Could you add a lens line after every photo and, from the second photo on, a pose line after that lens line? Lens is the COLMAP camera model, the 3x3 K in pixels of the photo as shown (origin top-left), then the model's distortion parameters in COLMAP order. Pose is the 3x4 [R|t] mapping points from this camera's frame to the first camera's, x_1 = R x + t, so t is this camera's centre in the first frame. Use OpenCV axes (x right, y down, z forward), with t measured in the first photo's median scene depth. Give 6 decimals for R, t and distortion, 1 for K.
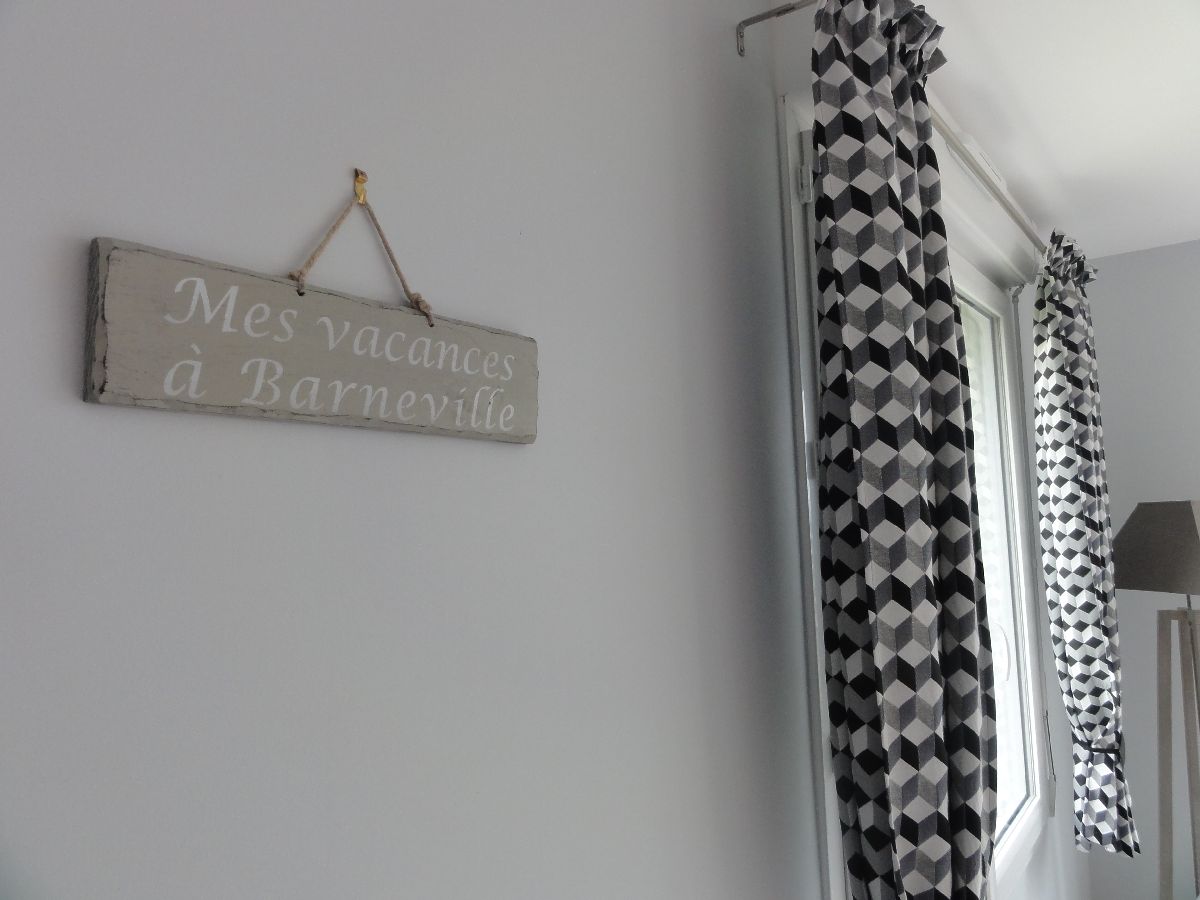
lens RADIAL K [[839.6, 0, 600.0], [0, 839.6, 450.0], [0, 0, 1]] dist [0.001921, 0.000284]
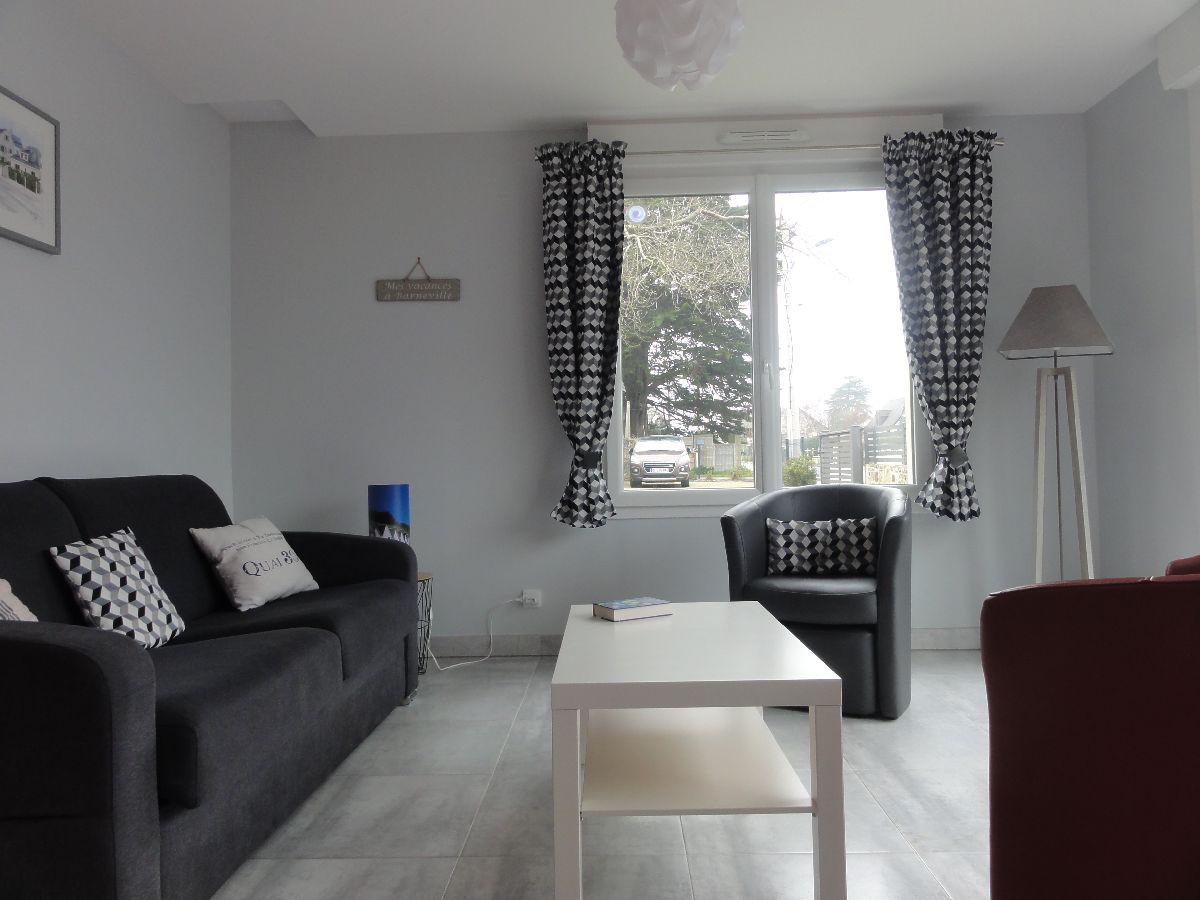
lens RADIAL K [[839.6, 0, 600.0], [0, 839.6, 450.0], [0, 0, 1]] dist [0.001921, 0.000284]
pose [[0.590263, 0.011780, -0.807125, 5.604101], [0.064152, 0.996046, 0.061453, 0.786271], [0.804658, -0.088052, 0.587174, -1.662706]]
